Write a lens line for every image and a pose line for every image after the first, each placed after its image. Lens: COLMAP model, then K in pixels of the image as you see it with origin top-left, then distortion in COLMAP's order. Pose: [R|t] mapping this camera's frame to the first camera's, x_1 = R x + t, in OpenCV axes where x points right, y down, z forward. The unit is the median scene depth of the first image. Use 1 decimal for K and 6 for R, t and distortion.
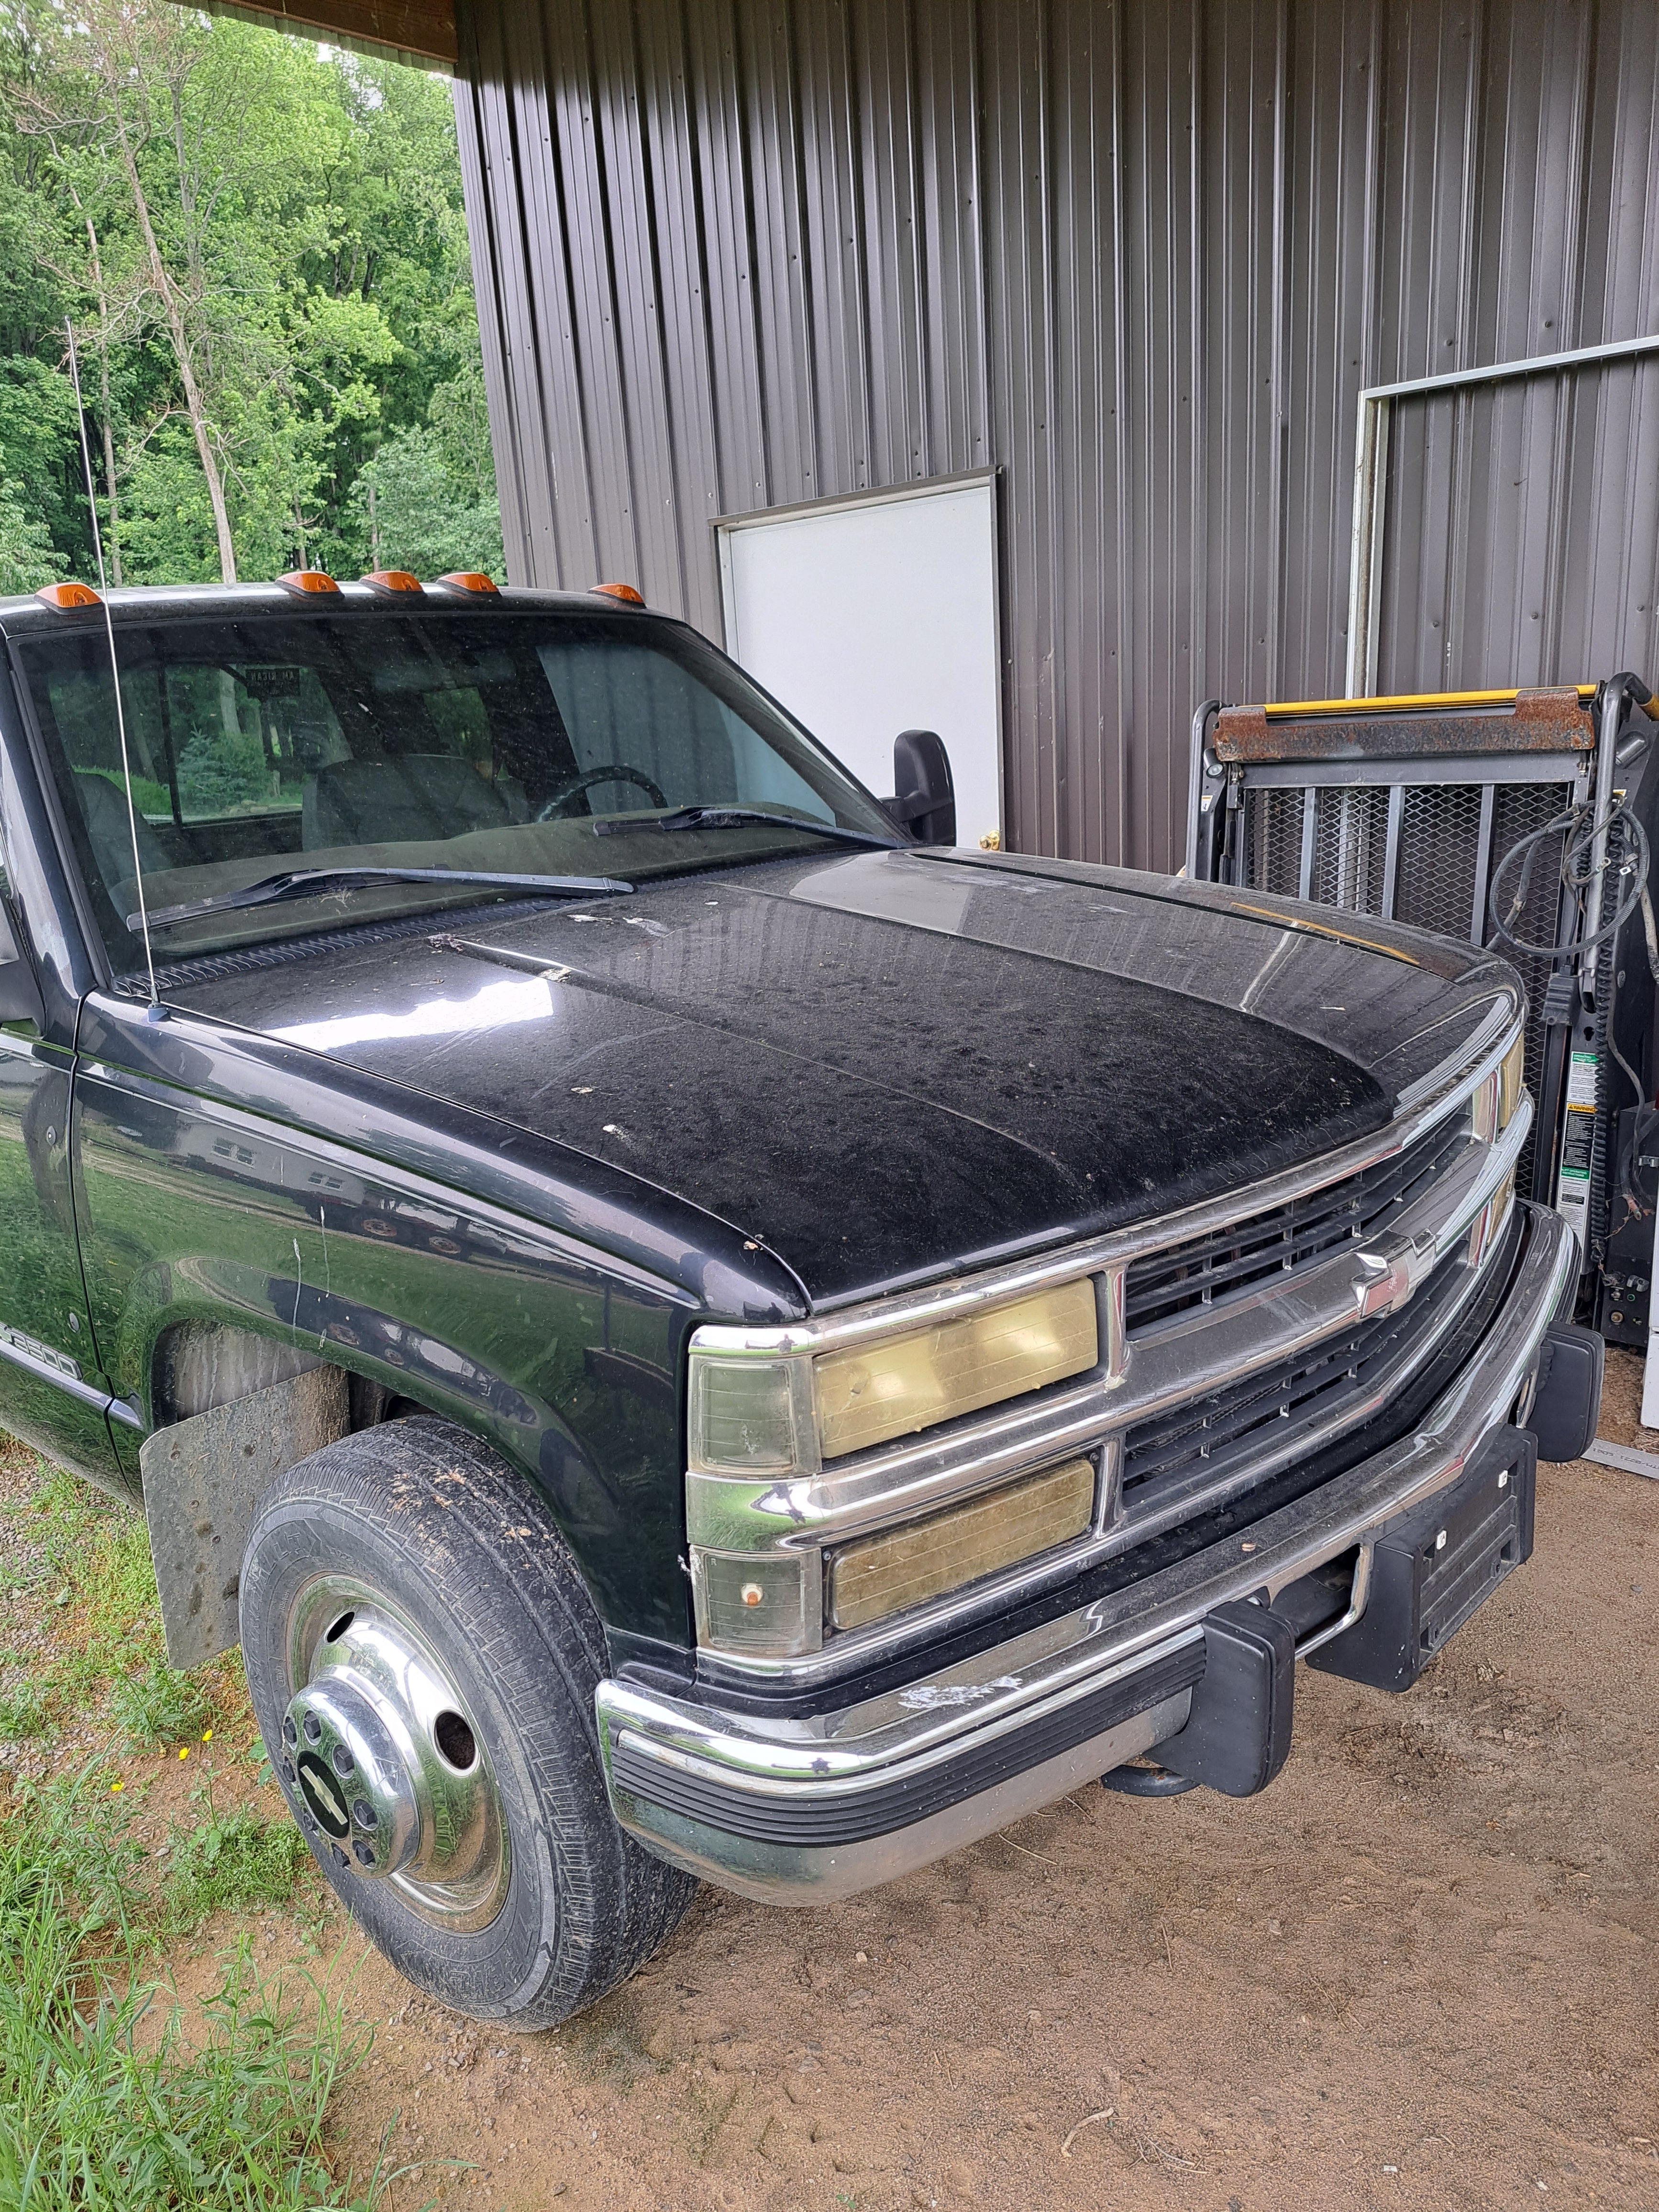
lens RADIAL K [[1545.6, 0, 782.0], [0, 1545.6, 1109.0], [0, 0, 1]] dist [0.077841, -0.063277]
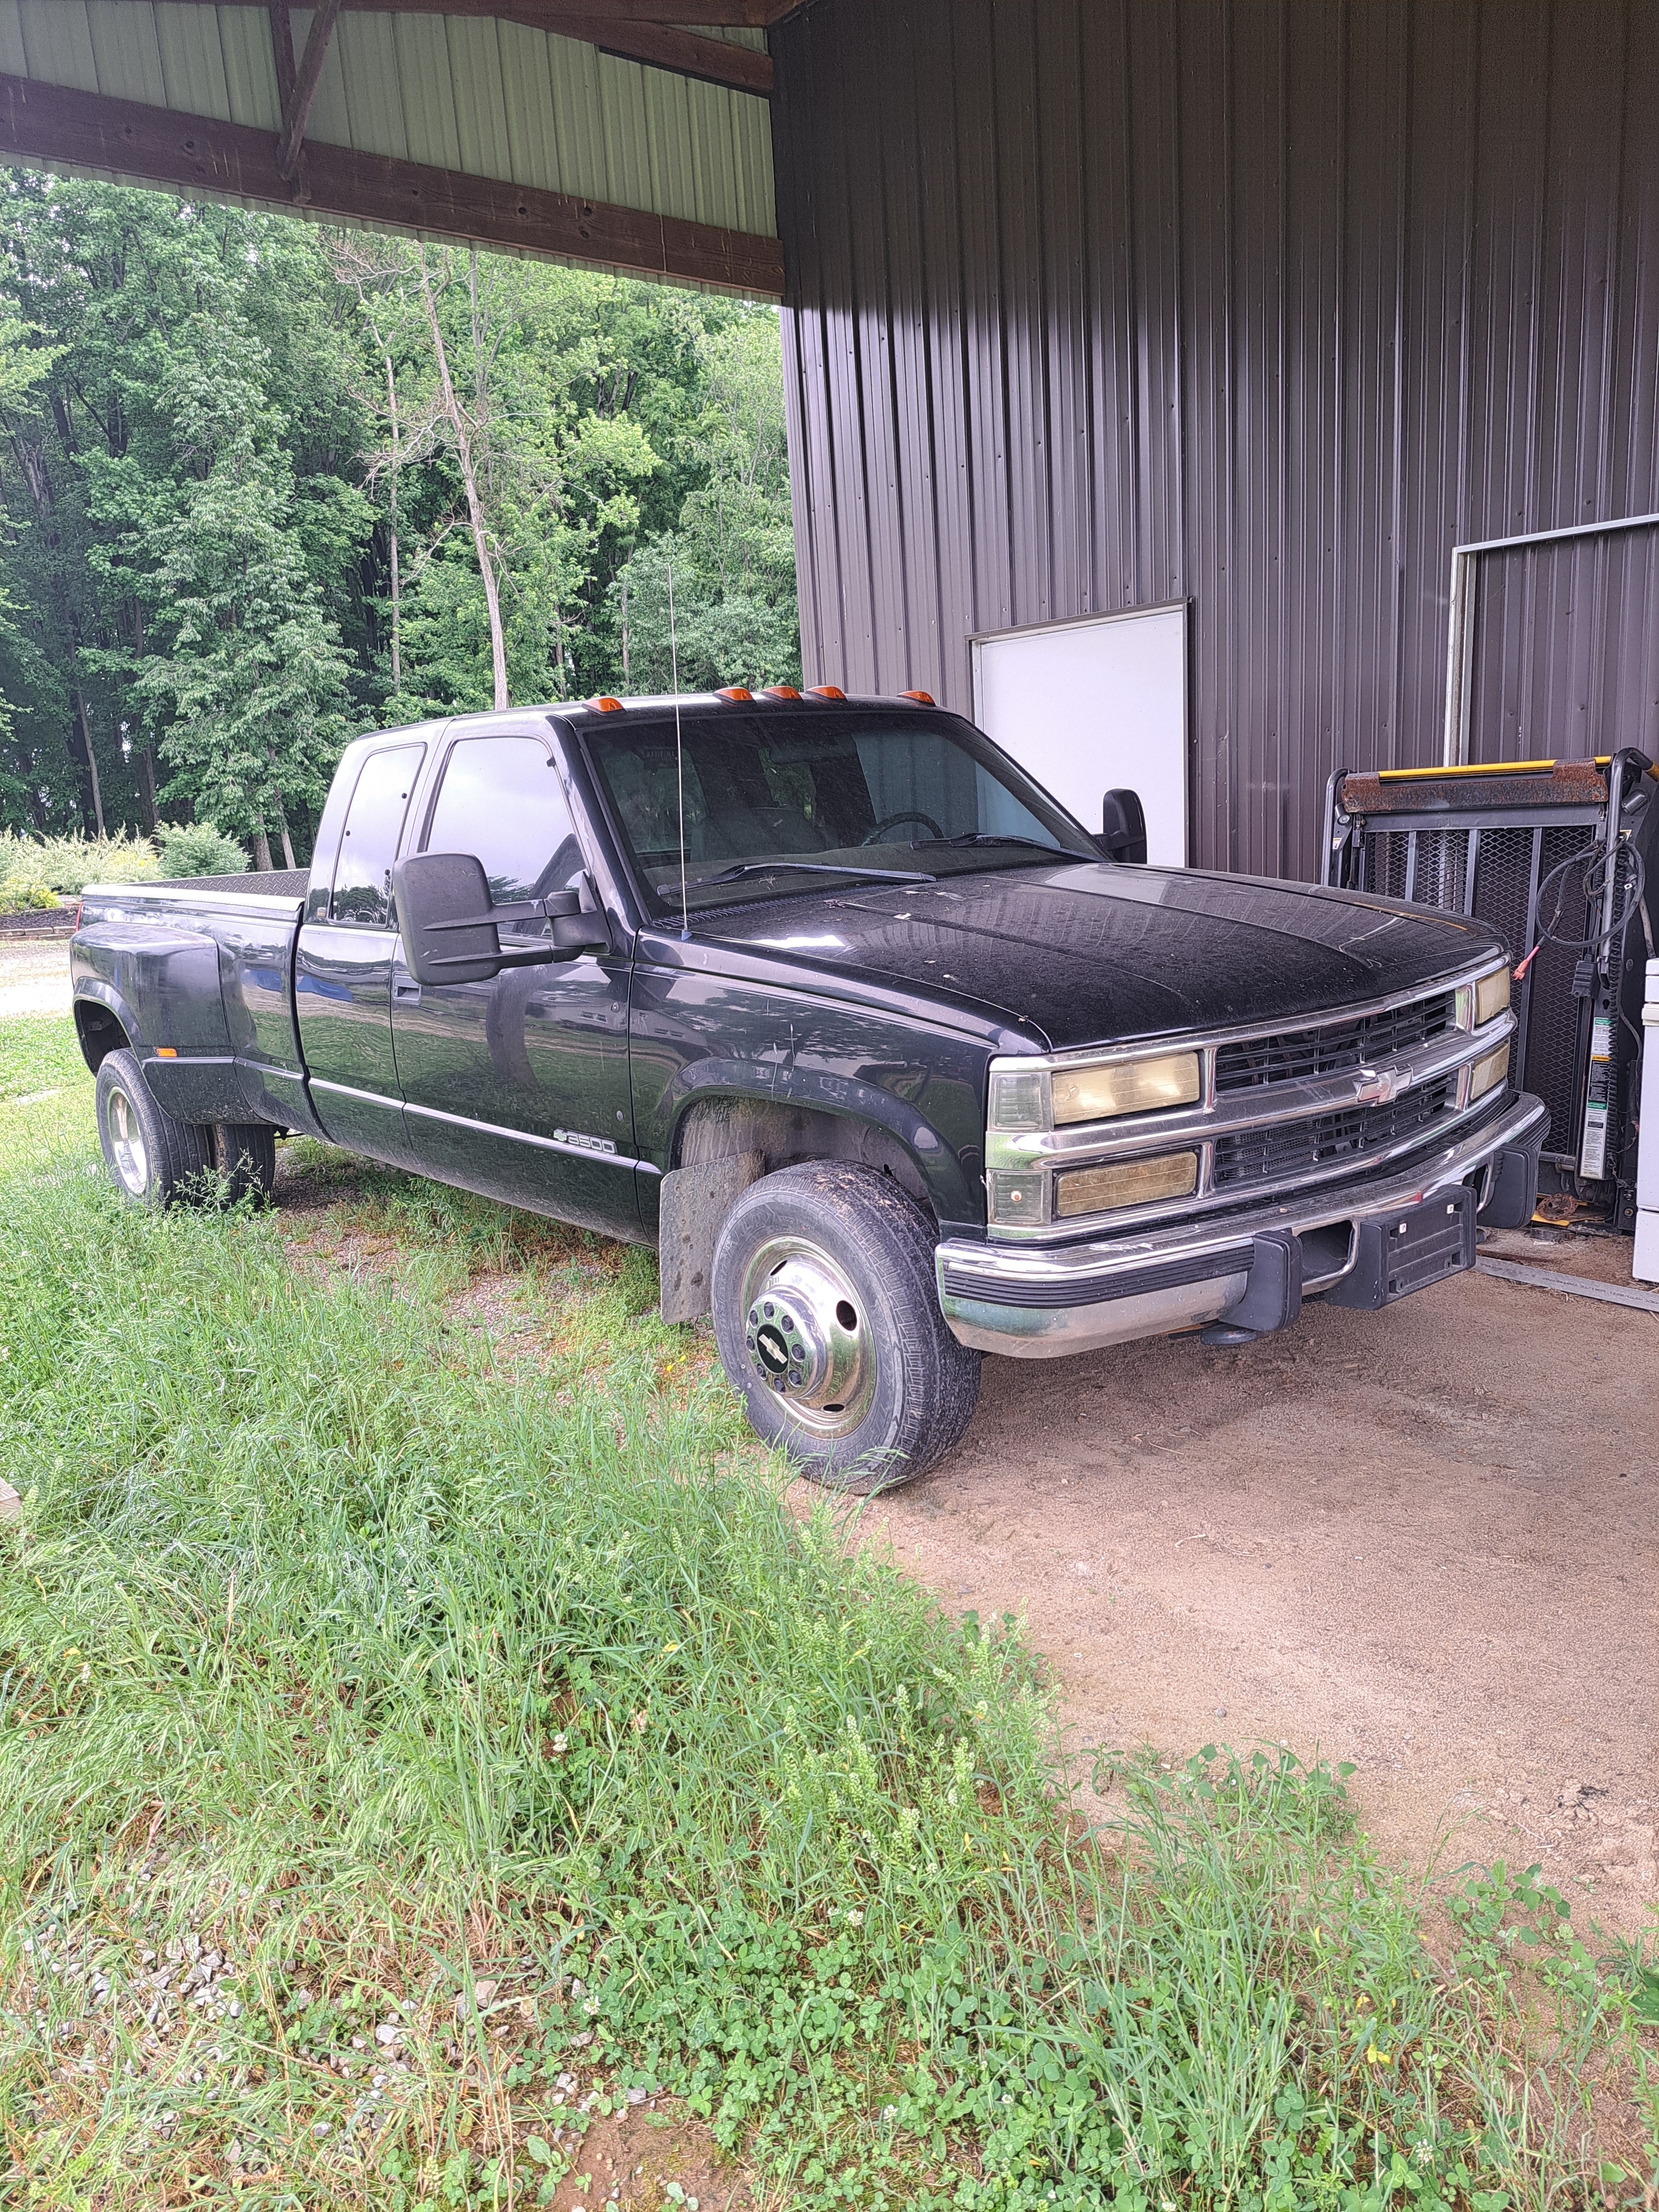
lens RADIAL K [[1496.8, 0, 825.1], [0, 1496.8, 1109.7], [0, 0, 1]] dist [0.145788, -0.207275]
pose [[0.993811, 0.027132, -0.107717, -0.021892], [-0.031803, 0.998616, -0.041892, 0.105978], [0.106432, 0.045058, 0.993299, -0.357359]]
